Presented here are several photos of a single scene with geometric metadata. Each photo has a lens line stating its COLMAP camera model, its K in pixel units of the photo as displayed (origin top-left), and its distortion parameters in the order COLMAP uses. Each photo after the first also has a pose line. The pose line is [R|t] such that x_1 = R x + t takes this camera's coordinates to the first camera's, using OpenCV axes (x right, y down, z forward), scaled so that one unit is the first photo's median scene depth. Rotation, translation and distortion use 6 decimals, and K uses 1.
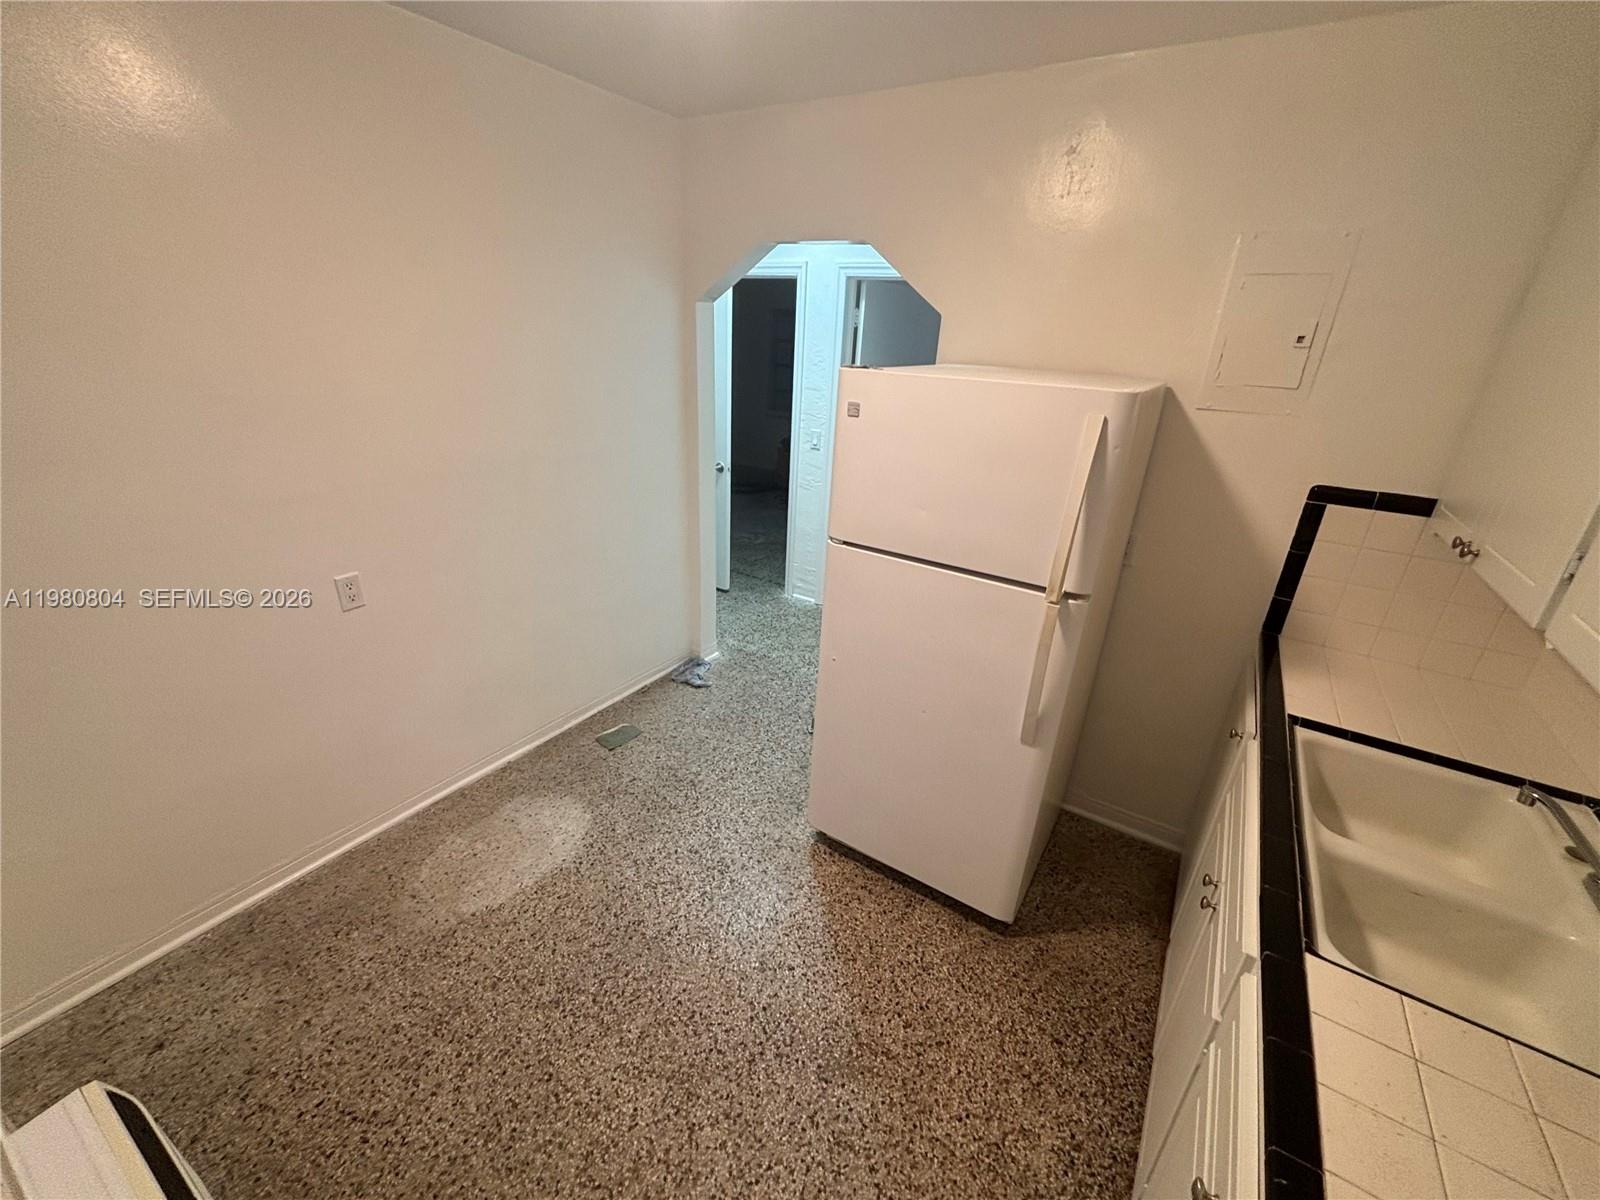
lens RADIAL K [[660.7, 0, 794.6], [0, 660.7, 599.2], [0, 0, 1]] dist [-0.000570, 0.019362]
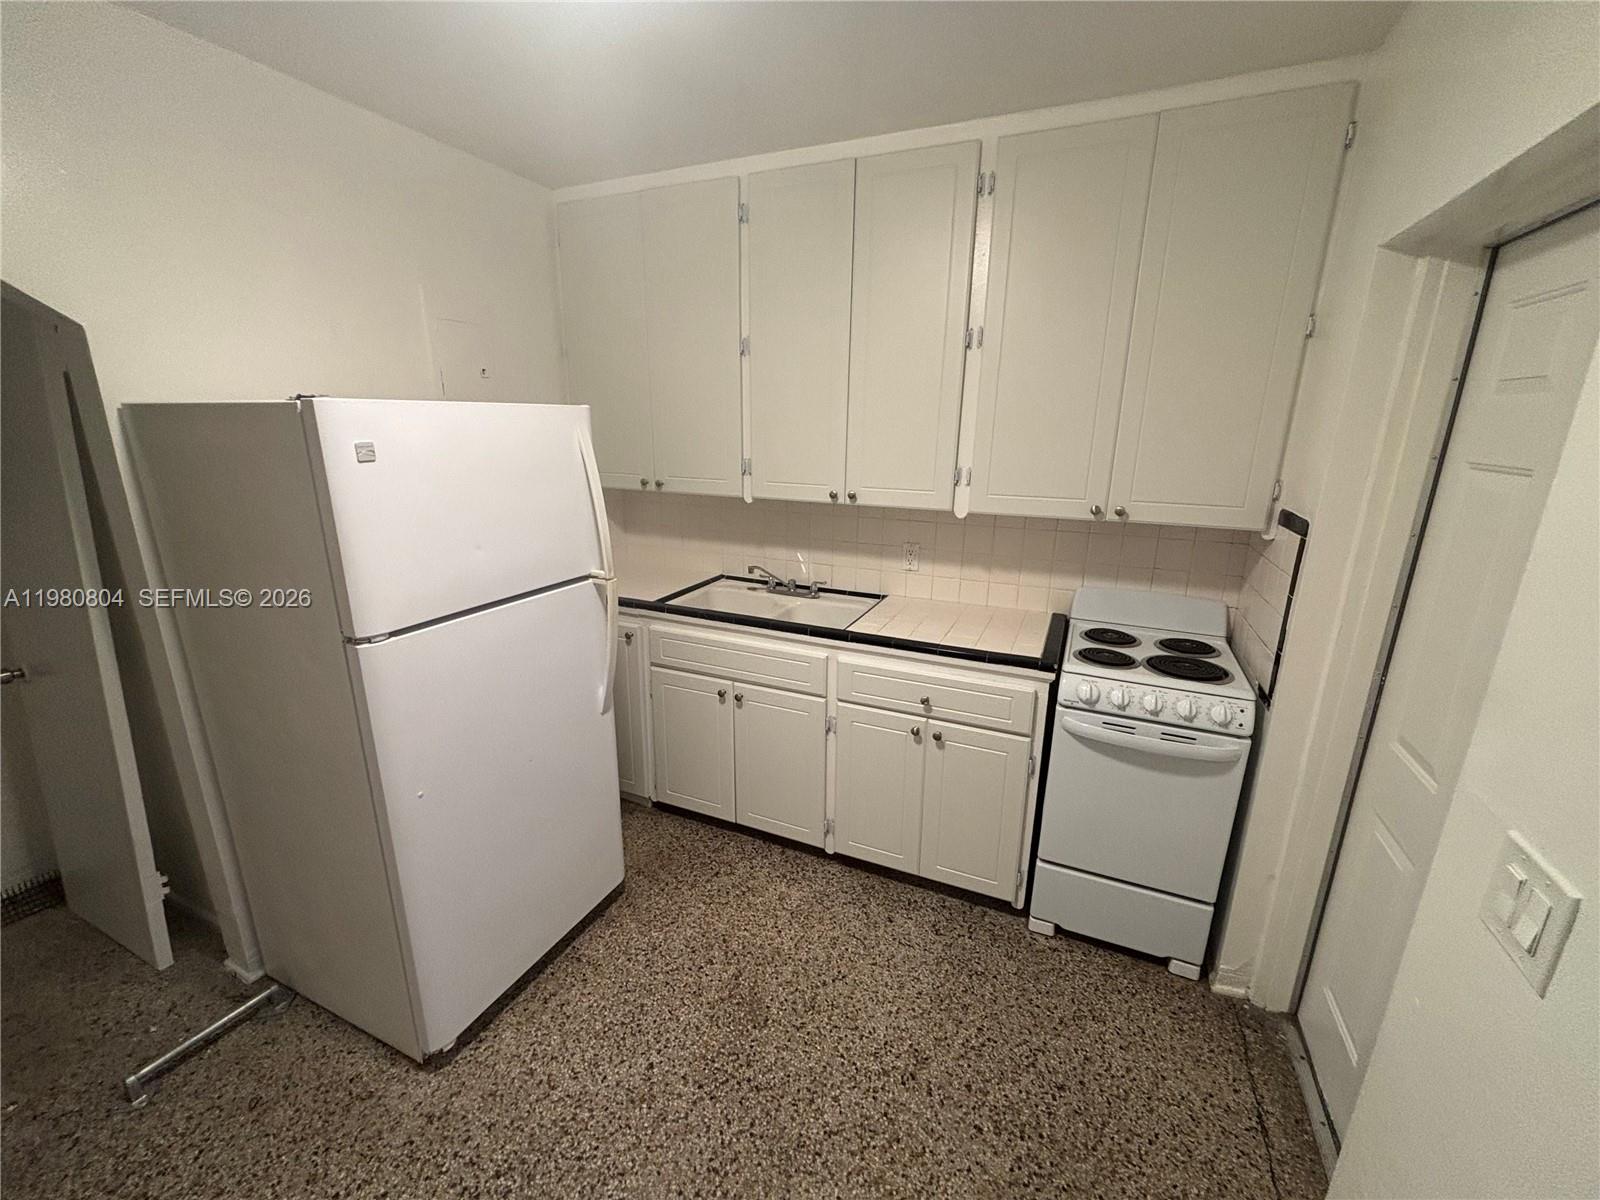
lens RADIAL K [[660.7, 0, 794.6], [0, 660.7, 599.2], [0, 0, 1]] dist [-0.000570, 0.019362]
pose [[-0.140881, -0.304883, 0.941912, -0.757080], [0.375968, 0.863653, 0.335785, -0.224395], [-0.915861, 0.401434, -0.007046, 0.659806]]
